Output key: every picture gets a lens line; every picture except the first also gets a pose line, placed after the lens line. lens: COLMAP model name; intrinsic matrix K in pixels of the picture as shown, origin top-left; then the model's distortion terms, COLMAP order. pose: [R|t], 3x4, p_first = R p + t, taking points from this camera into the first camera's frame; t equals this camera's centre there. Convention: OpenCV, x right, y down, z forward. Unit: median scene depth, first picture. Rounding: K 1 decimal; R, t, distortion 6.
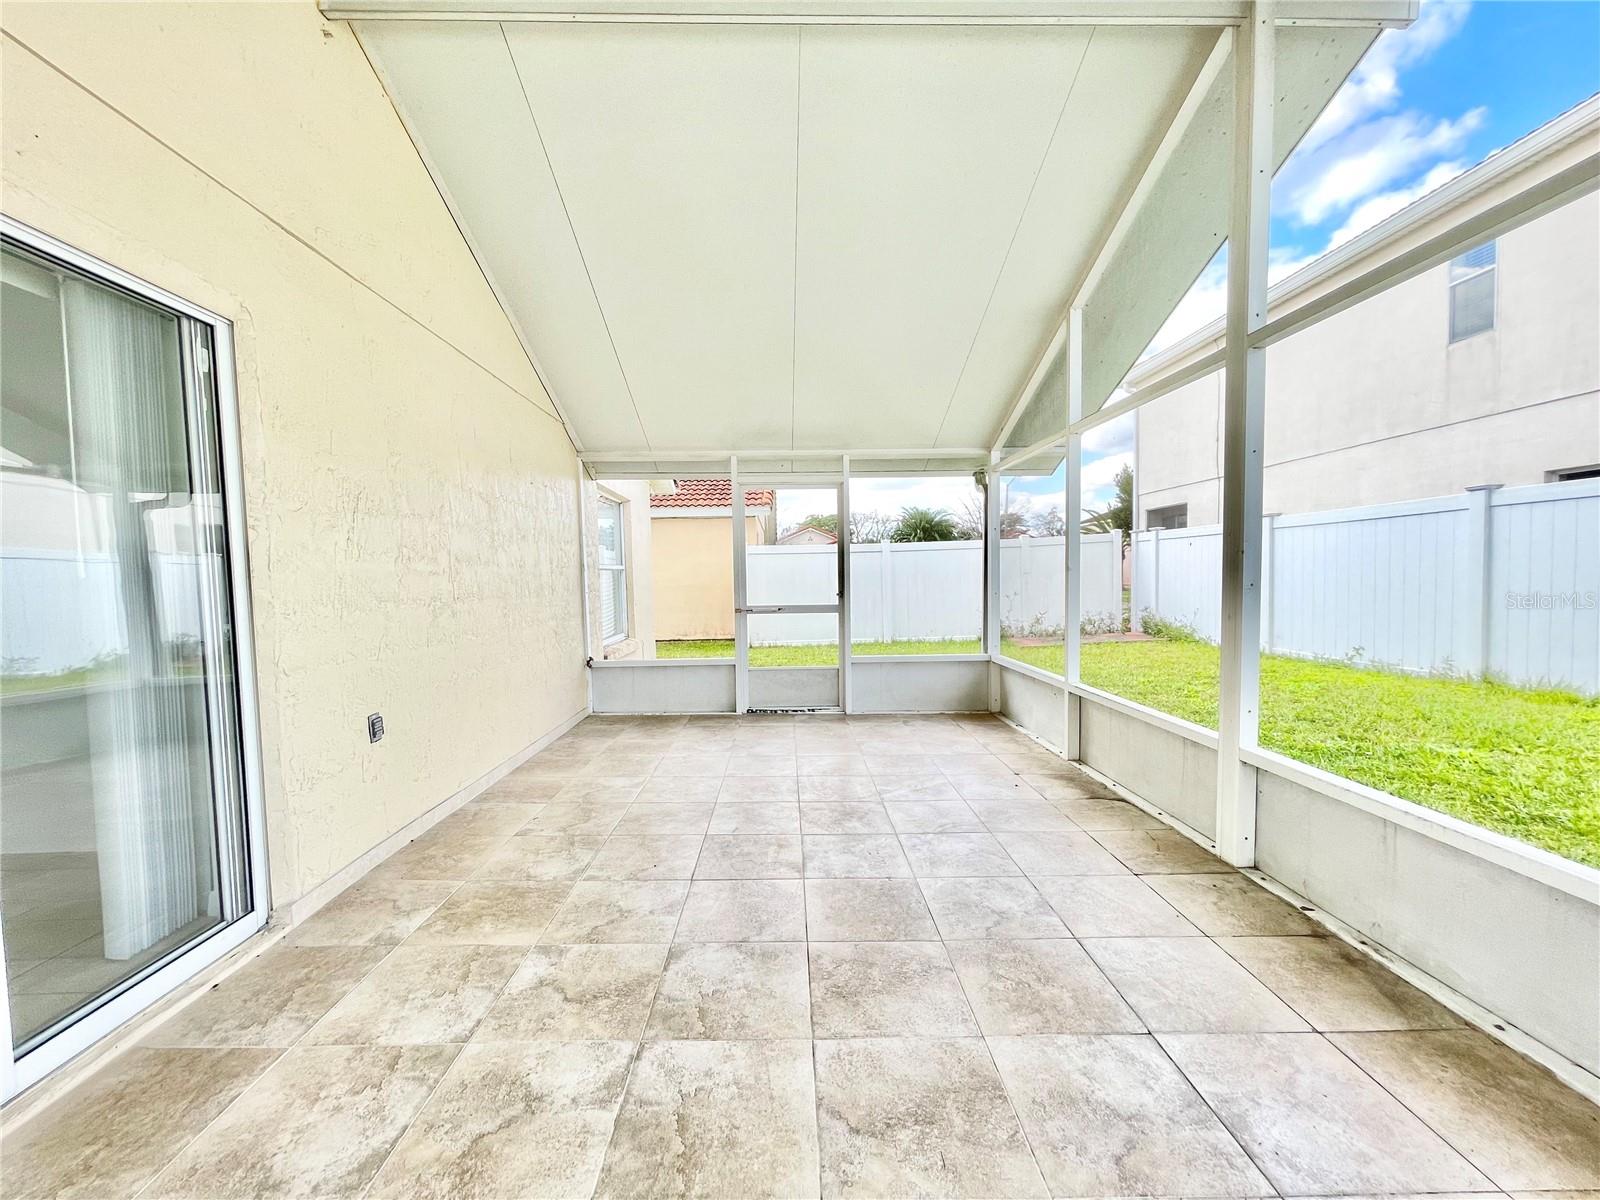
lens RADIAL K [[645.0, 0, 795.4], [0, 645.0, 603.2], [0, 0, 1]] dist [-0.001279, -0.000631]
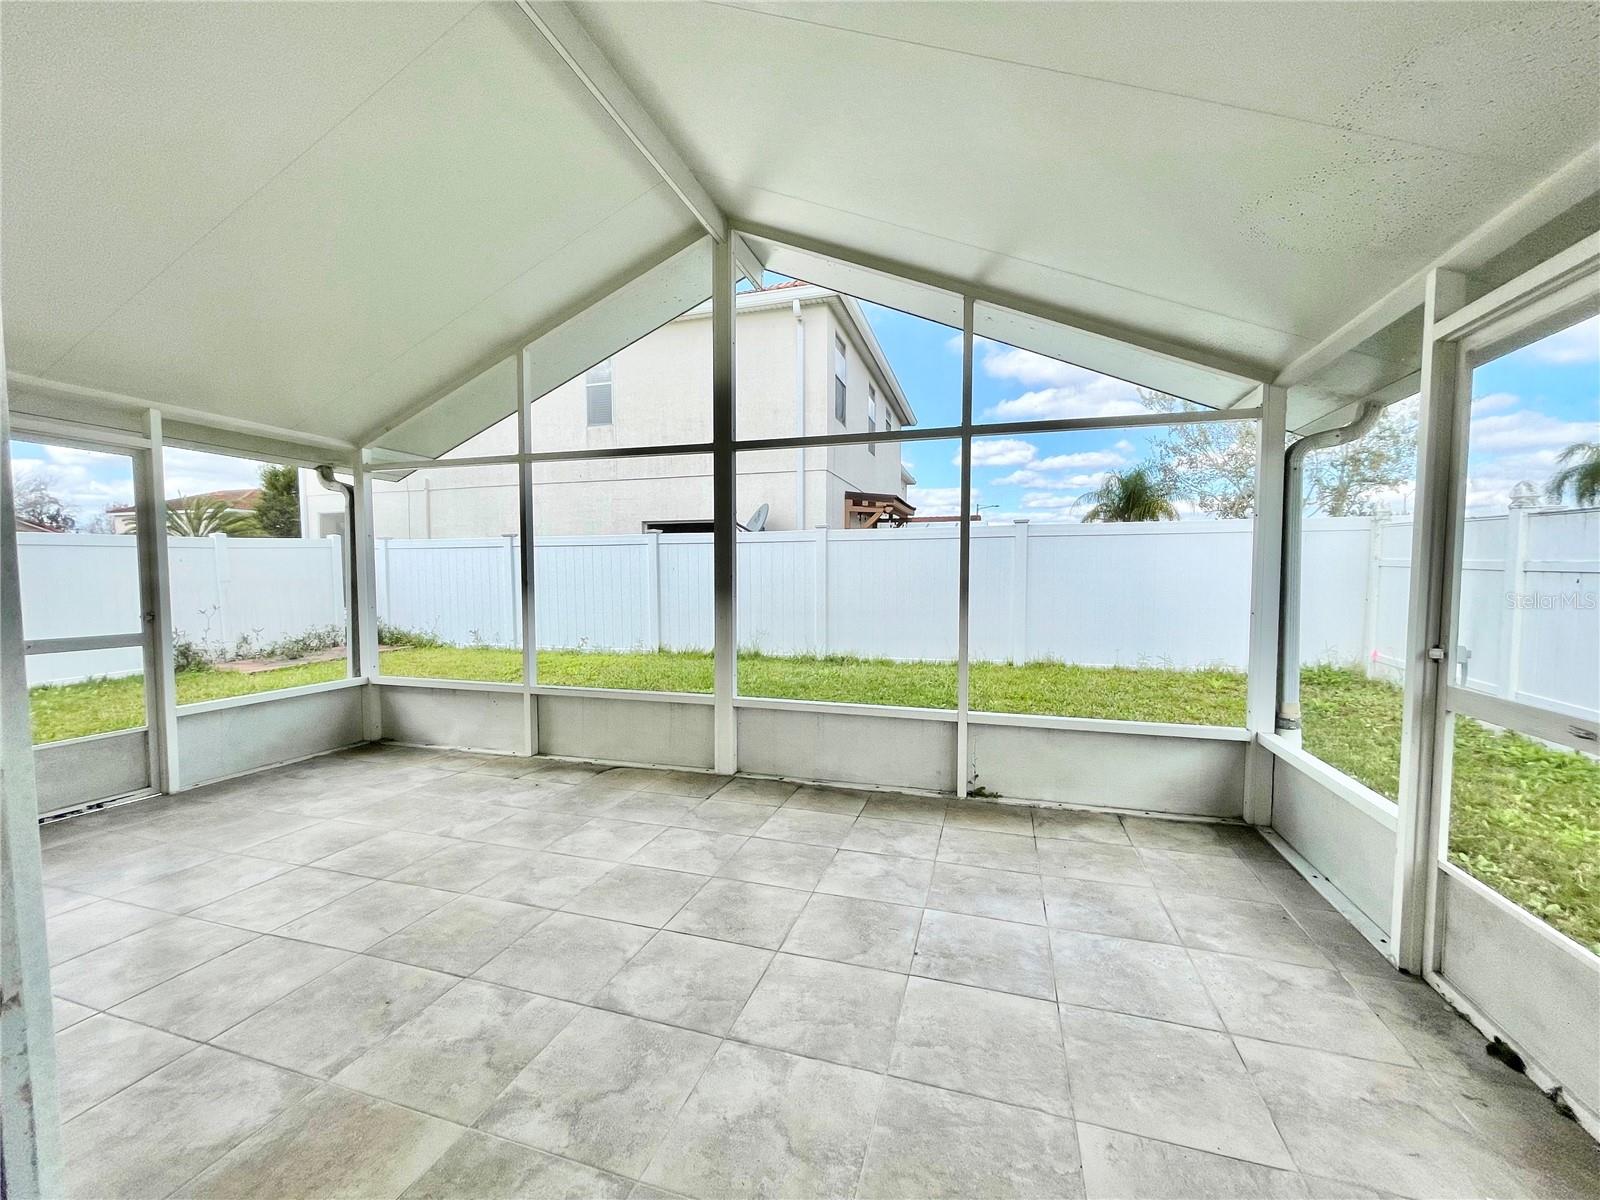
lens RADIAL K [[645.0, 0, 796.8], [0, 645.0, 609.6], [0, 0, 1]] dist [-0.001279, -0.000631]
pose [[0.317838, -0.038422, 0.947366, -0.719981], [0.037772, 0.998898, 0.027840, -0.032309], [-0.947392, 0.026935, 0.318939, 0.321330]]
